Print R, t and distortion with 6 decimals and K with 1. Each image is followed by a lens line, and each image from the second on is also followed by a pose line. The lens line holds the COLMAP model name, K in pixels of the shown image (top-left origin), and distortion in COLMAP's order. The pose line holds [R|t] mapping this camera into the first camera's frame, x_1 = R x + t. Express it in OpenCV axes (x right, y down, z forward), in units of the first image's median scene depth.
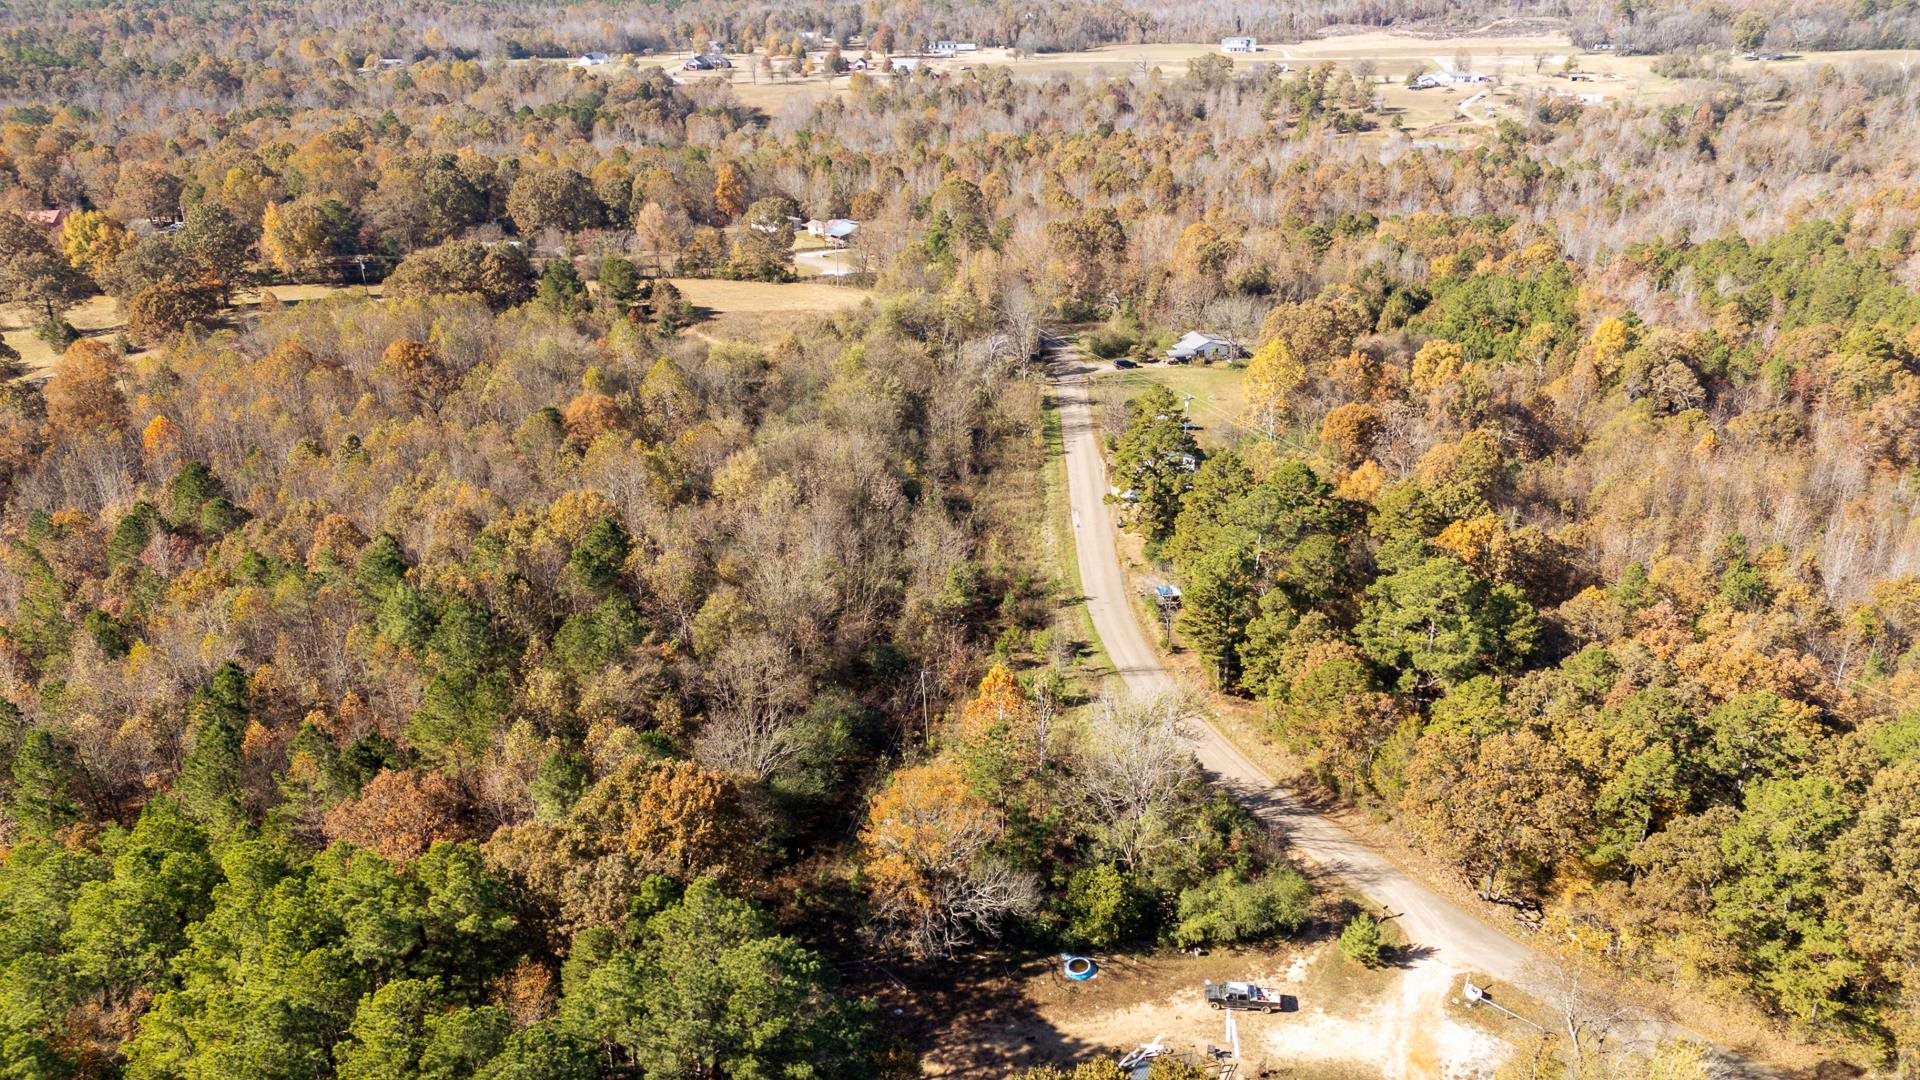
lens RADIAL K [[1394.3, 0, 968.0], [0, 1394.3, 543.8], [0, 0, 1]] dist [0.125822, -0.250311]
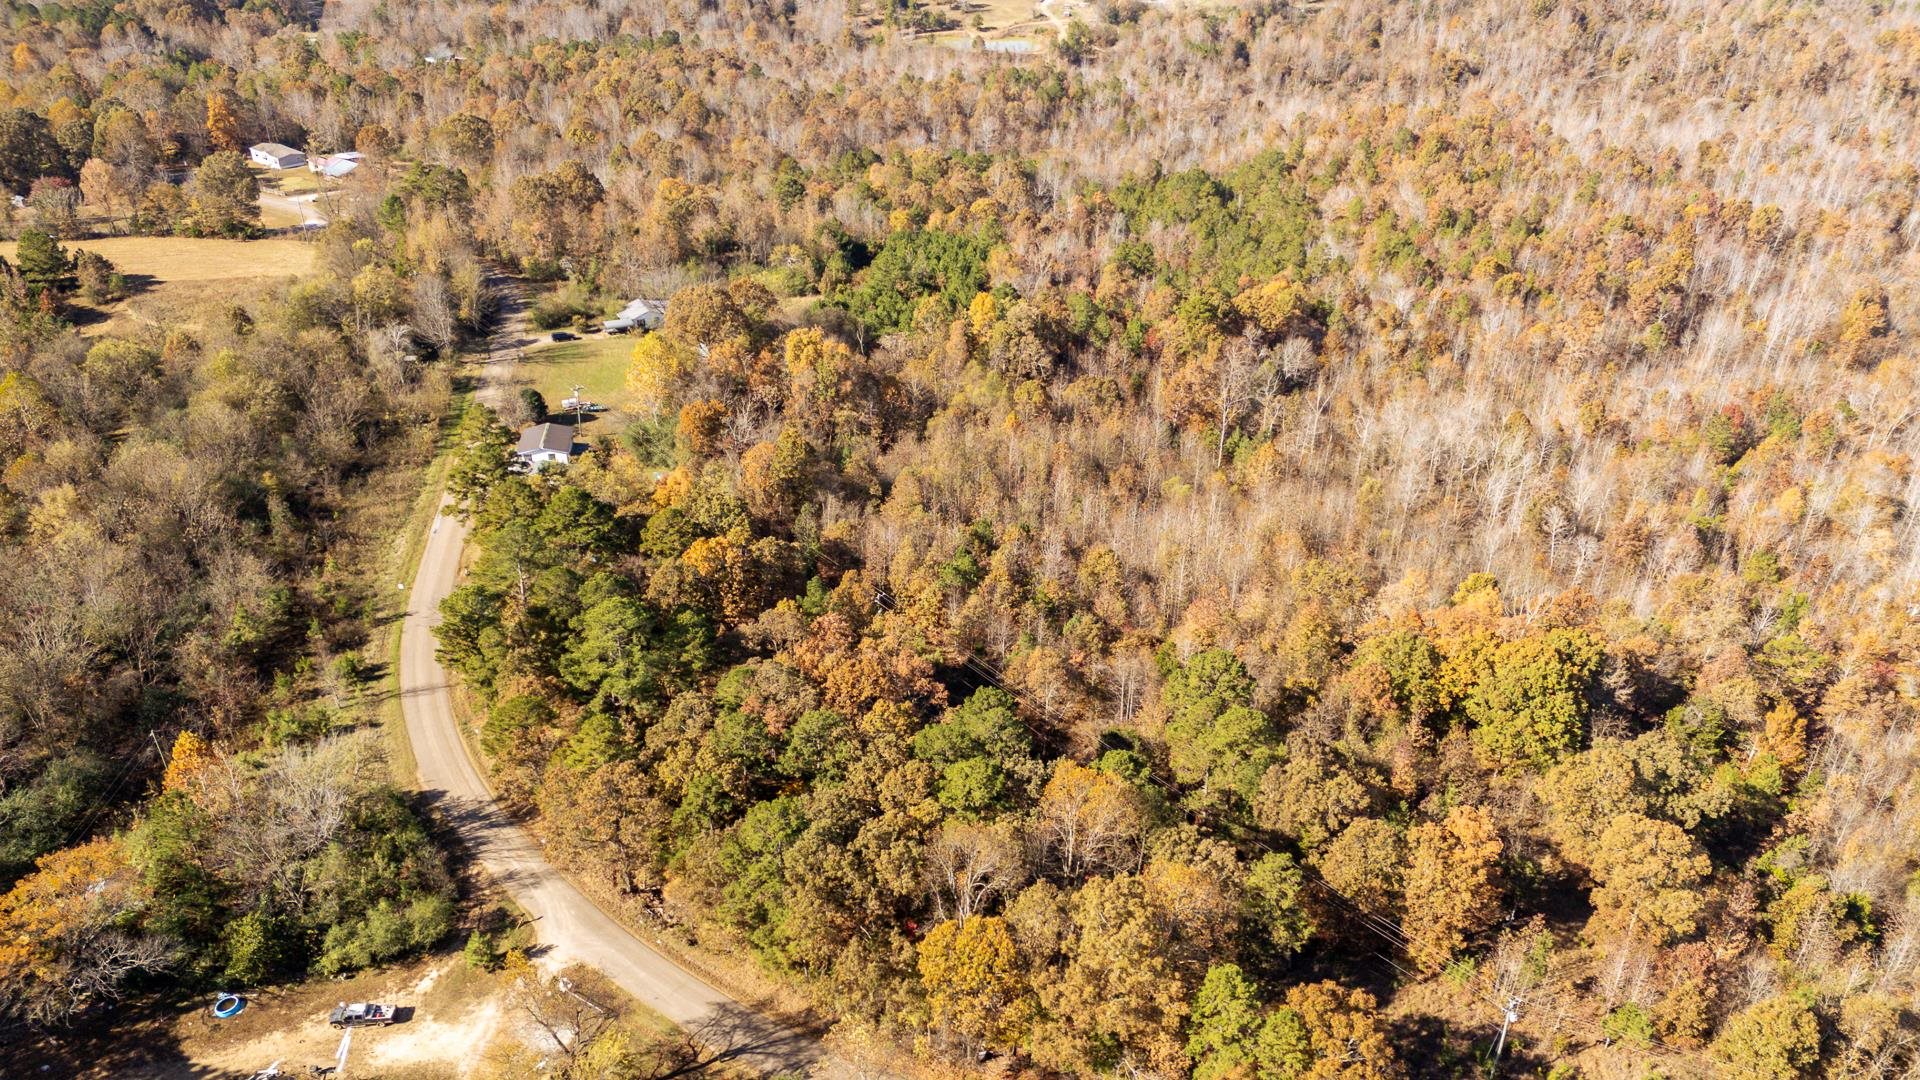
lens RADIAL K [[1397.0, 0, 969.0], [0, 1397.0, 543.7], [0, 0, 1]] dist [0.072090, -0.073909]
pose [[0.981841, -0.065960, 0.177867, 0.298980], [0.047274, 0.993100, 0.107321, -0.103574], [-0.183719, -0.096963, 0.978185, -0.129429]]
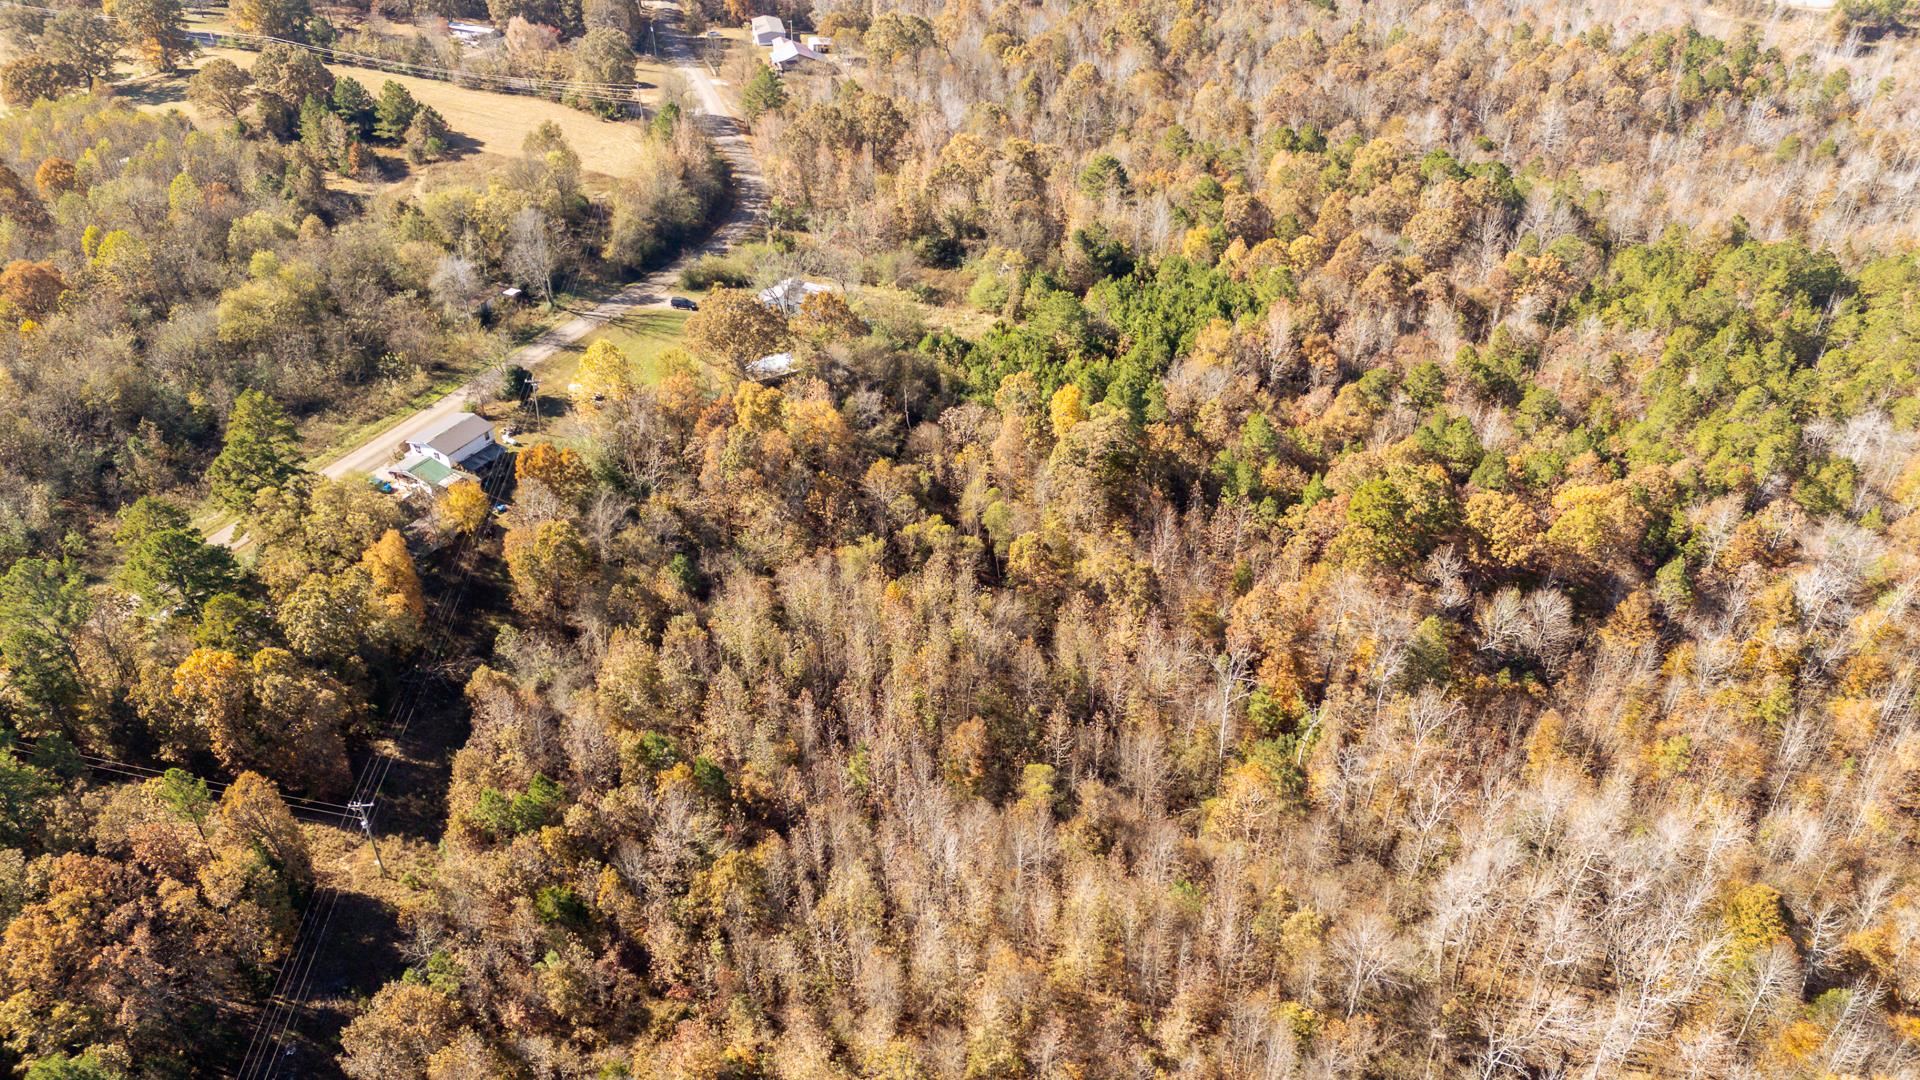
lens RADIAL K [[1397.0, 0, 969.0], [0, 1397.0, 543.7], [0, 0, 1]] dist [0.072090, -0.073909]
pose [[0.897654, 0.259683, -0.356064, 0.906212], [-0.184771, 0.955276, 0.230883, -0.315003], [0.400096, -0.141463, 0.905490, 0.318457]]
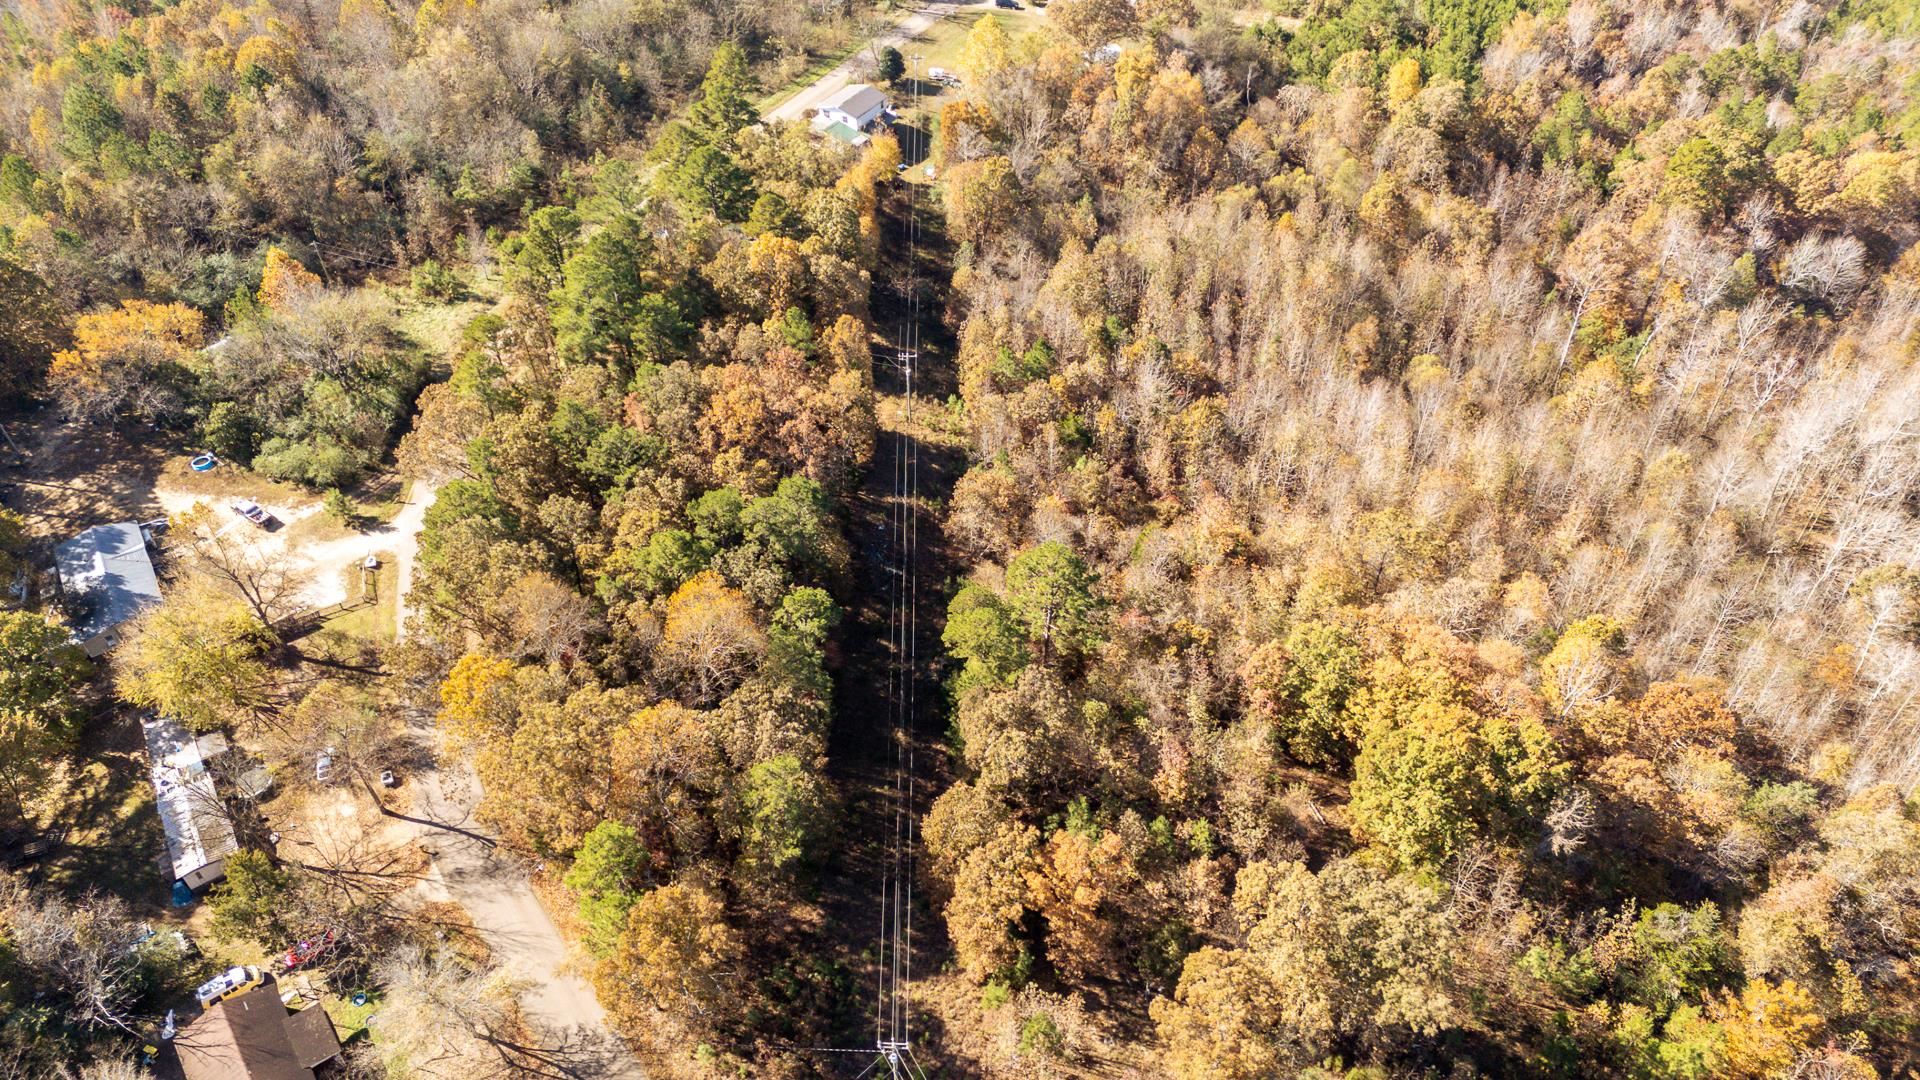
lens RADIAL K [[1397.0, 0, 969.0], [0, 1397.0, 543.7], [0, 0, 1]] dist [0.072090, -0.073909]
pose [[0.877372, 0.329264, -0.349005, 0.797169], [-0.199441, 0.911829, 0.358874, -0.186245], [0.436397, -0.245260, 0.865682, 0.033366]]
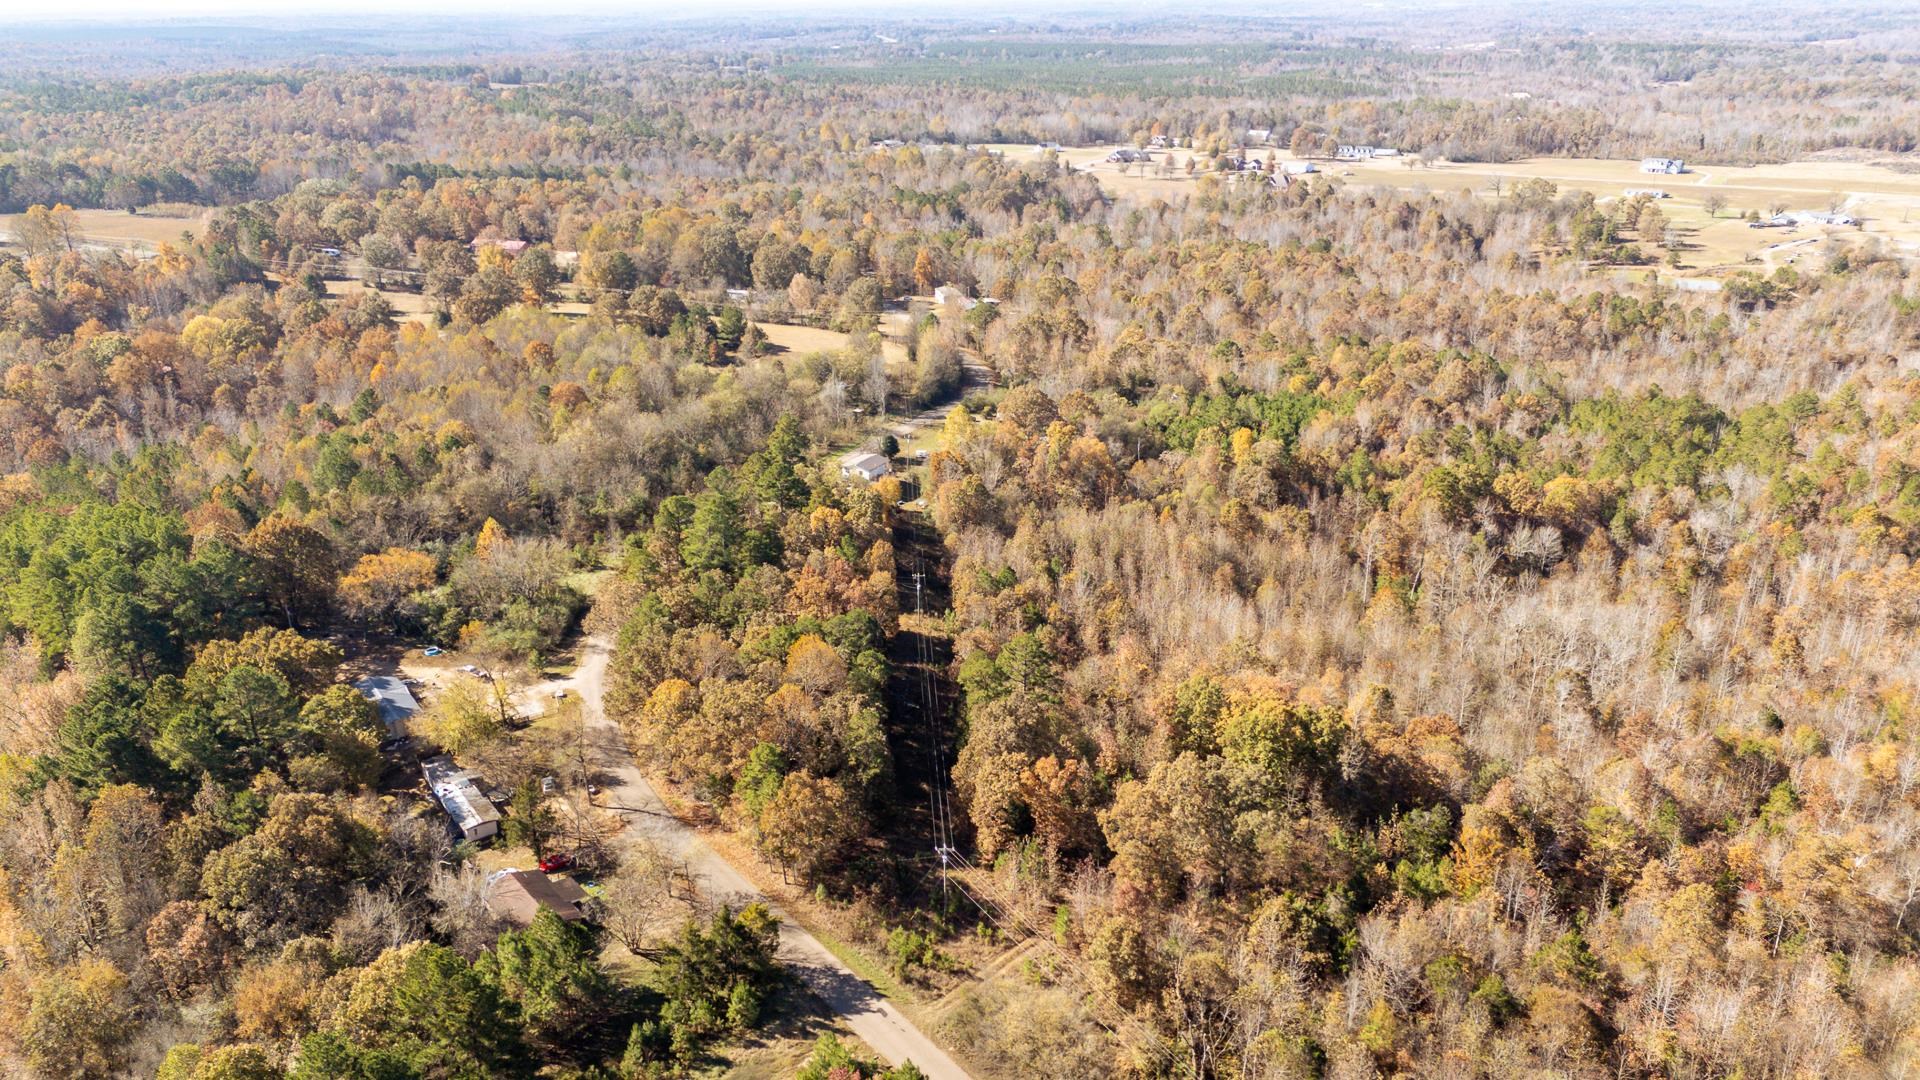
lens RADIAL K [[1397.0, 0, 969.0], [0, 1397.0, 543.7], [0, 0, 1]] dist [0.072090, -0.073909]
pose [[0.898828, 0.171149, -0.403504, 0.985077], [-0.188088, 0.982149, -0.002393, -0.001870], [0.395892, 0.078045, 0.914975, -0.378857]]
